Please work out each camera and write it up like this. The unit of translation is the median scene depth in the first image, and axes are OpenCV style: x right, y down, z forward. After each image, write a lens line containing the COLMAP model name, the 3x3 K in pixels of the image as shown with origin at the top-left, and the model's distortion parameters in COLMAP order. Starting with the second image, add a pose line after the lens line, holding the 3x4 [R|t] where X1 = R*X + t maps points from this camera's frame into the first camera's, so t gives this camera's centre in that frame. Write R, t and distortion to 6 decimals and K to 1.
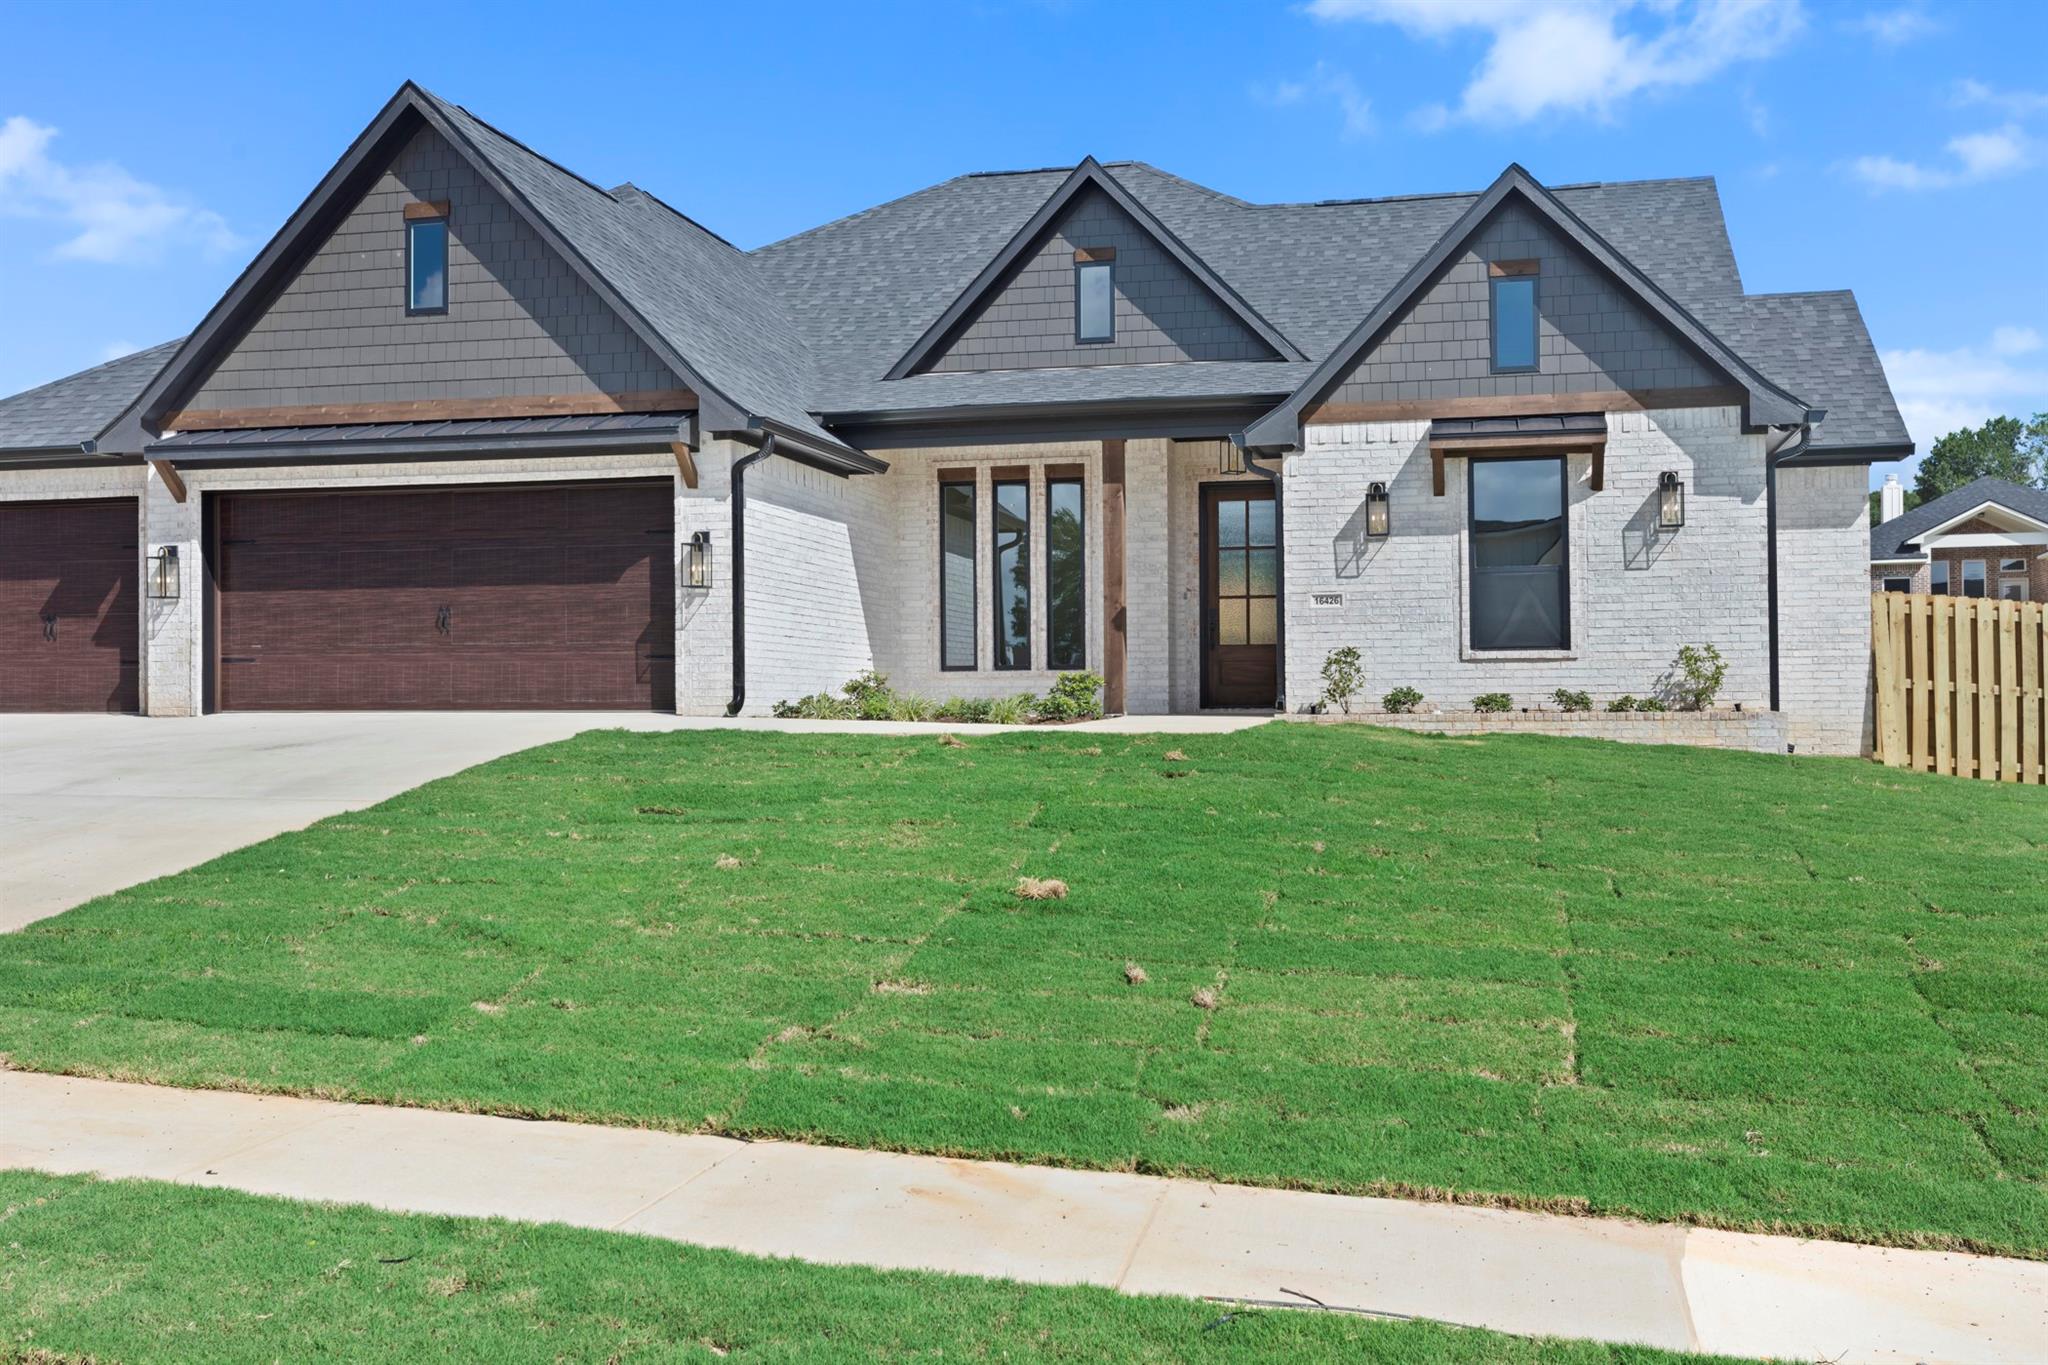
lens RADIAL K [[2053.2, 0, 1024.0], [0, 2053.2, 682.5], [0, 0, 1]] dist [0.004262, 0.003290]
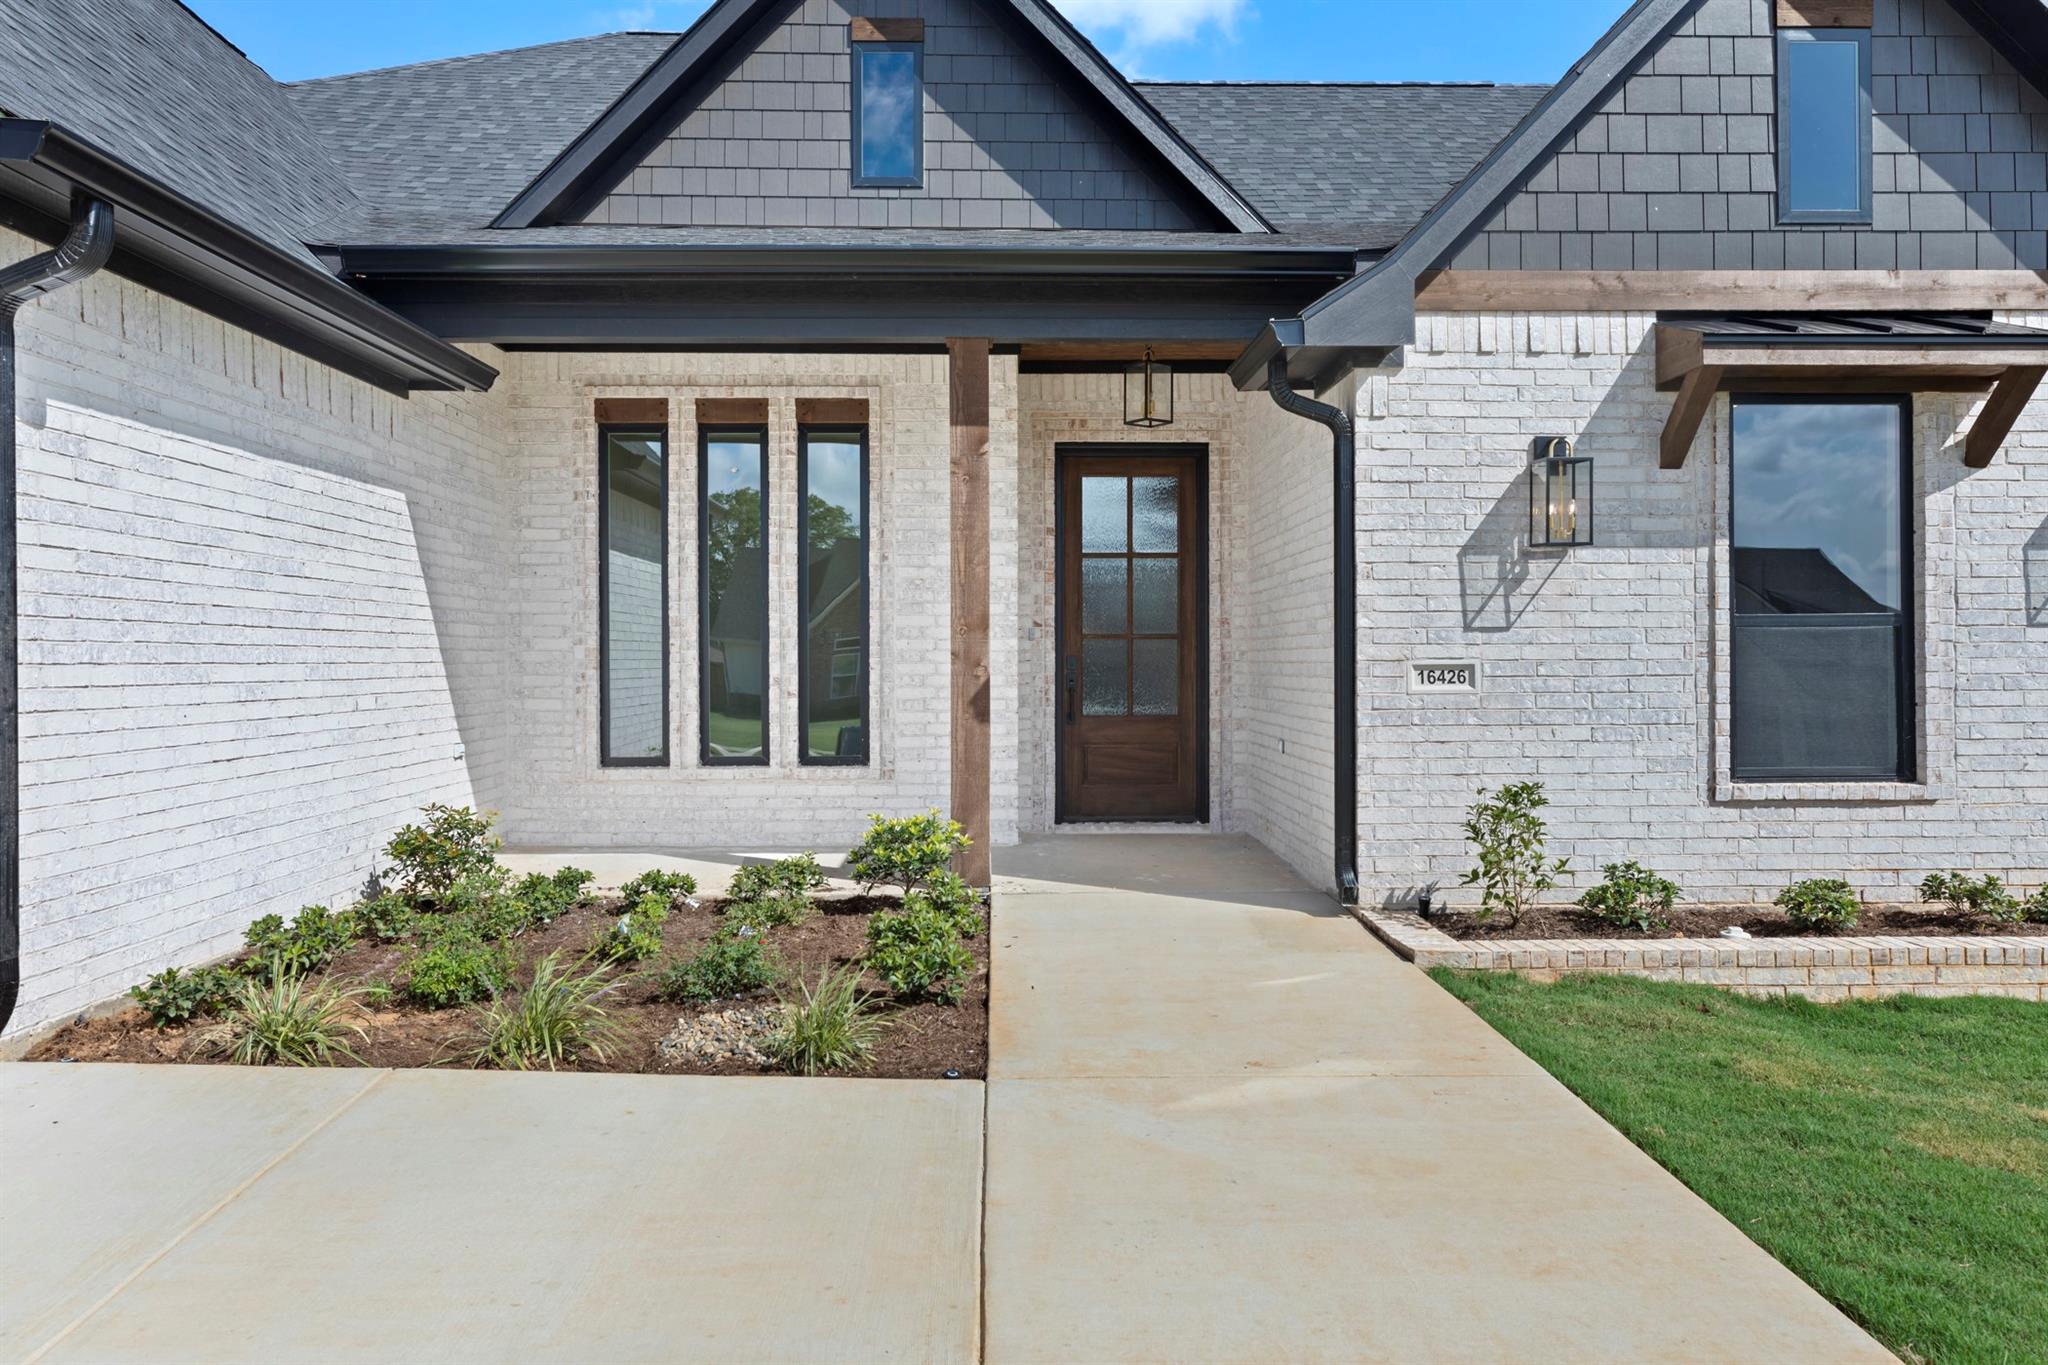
lens RADIAL K [[1460.7, 0, 1025.8], [0, 1460.7, 653.1], [0, 0, 1]] dist [0.008904, -0.001256]
pose [[0.965143, 0.003414, 0.261700, -0.038451], [-0.007246, 0.999880, 0.013680, -0.049378], [-0.261622, -0.015100, 0.965052, 0.690205]]
